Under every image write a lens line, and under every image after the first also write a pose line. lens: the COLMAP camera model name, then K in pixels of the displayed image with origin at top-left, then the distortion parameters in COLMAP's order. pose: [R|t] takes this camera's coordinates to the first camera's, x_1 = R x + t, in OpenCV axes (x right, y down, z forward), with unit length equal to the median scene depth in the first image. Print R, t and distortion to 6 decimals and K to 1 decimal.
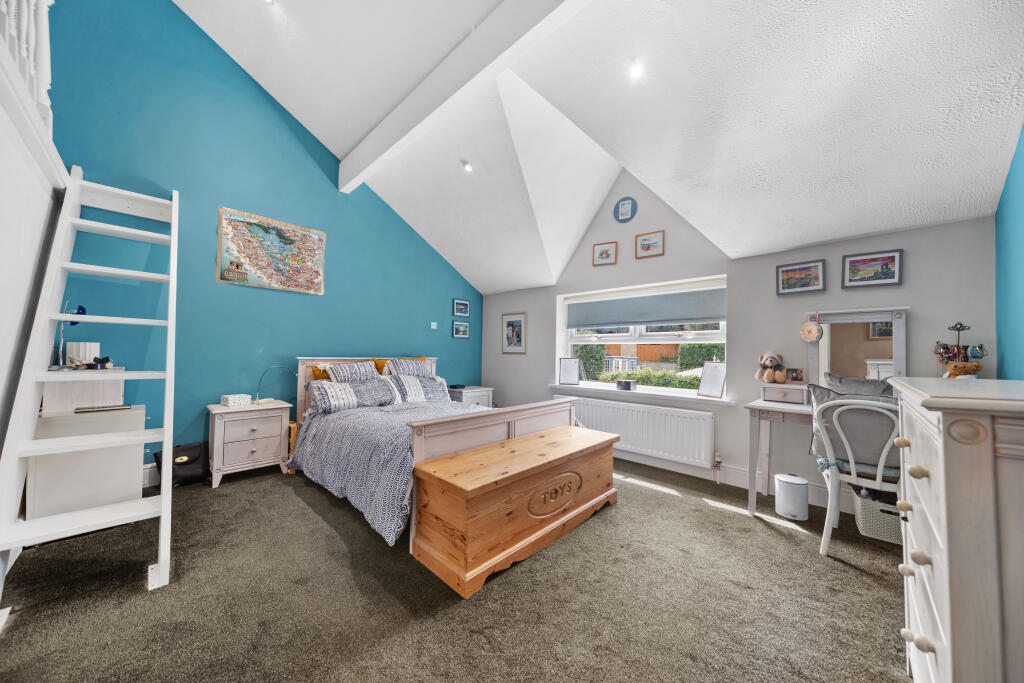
lens RADIAL K [[349.1, 0, 512.8], [0, 349.1, 343.9], [0, 0, 1]] dist [0.000922, 0.000073]
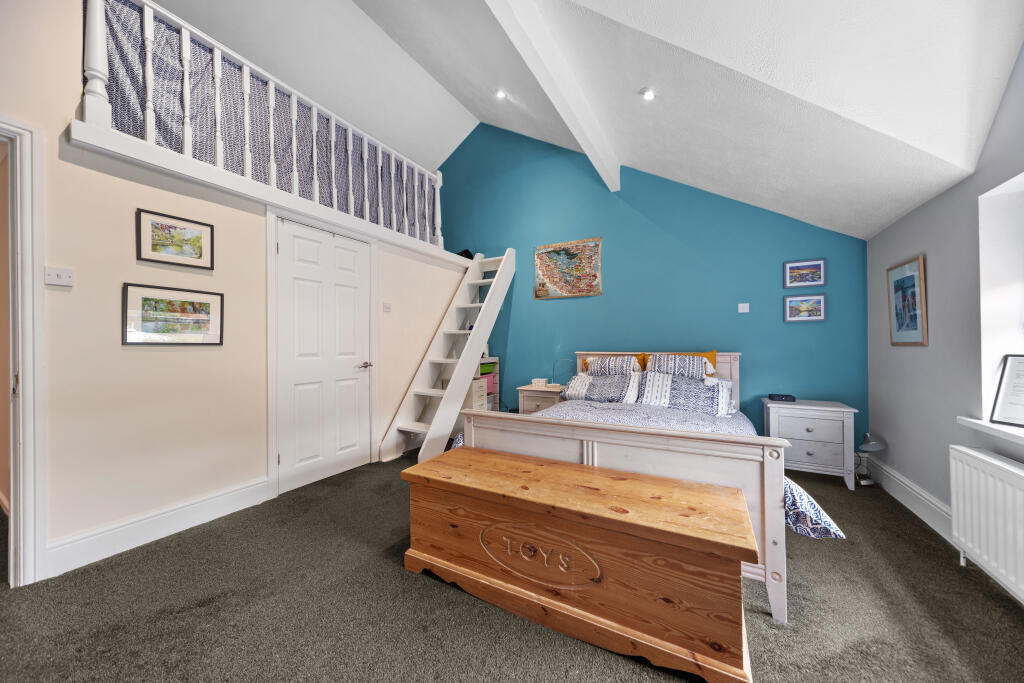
lens RADIAL K [[349.1, 0, 512.8], [0, 349.1, 343.9], [0, 0, 1]] dist [0.000922, 0.000073]
pose [[0.250463, -0.021578, -0.967886, 0.456990], [0.034074, 0.999329, -0.013462, 0.019061], [0.967526, -0.029608, 0.251031, 0.472023]]
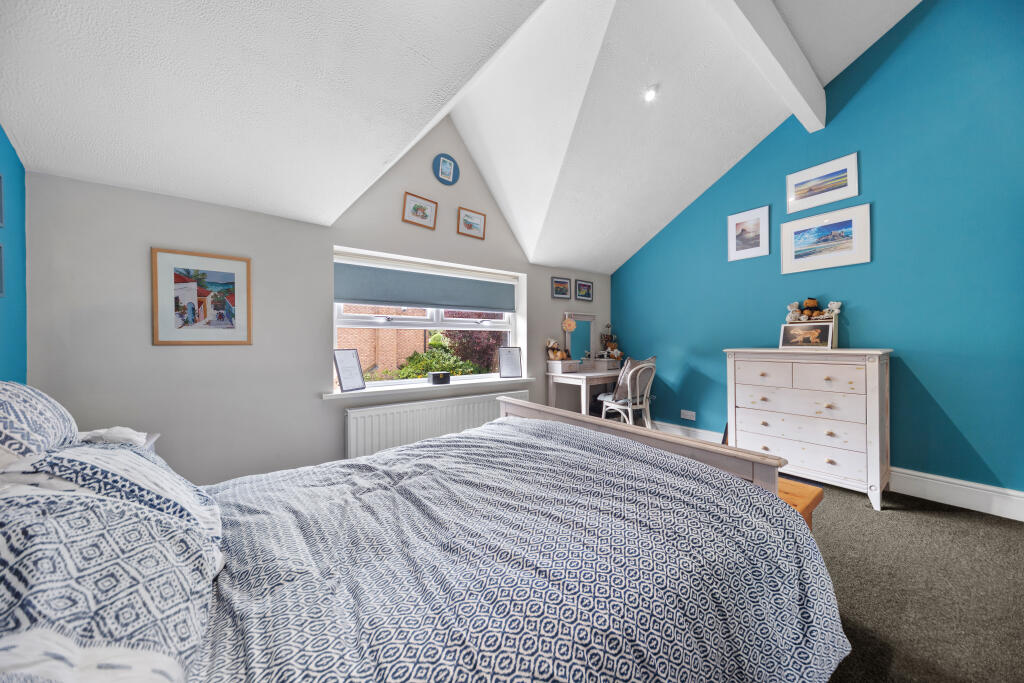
lens RADIAL K [[349.1, 0, 512.8], [0, 349.1, 343.9], [0, 0, 1]] dist [0.000922, 0.000073]
pose [[0.152986, -0.017593, 0.988072, -0.510805], [-0.018585, 0.999613, 0.020676, 0.014463], [-0.988054, -0.021527, 0.152600, 0.740173]]
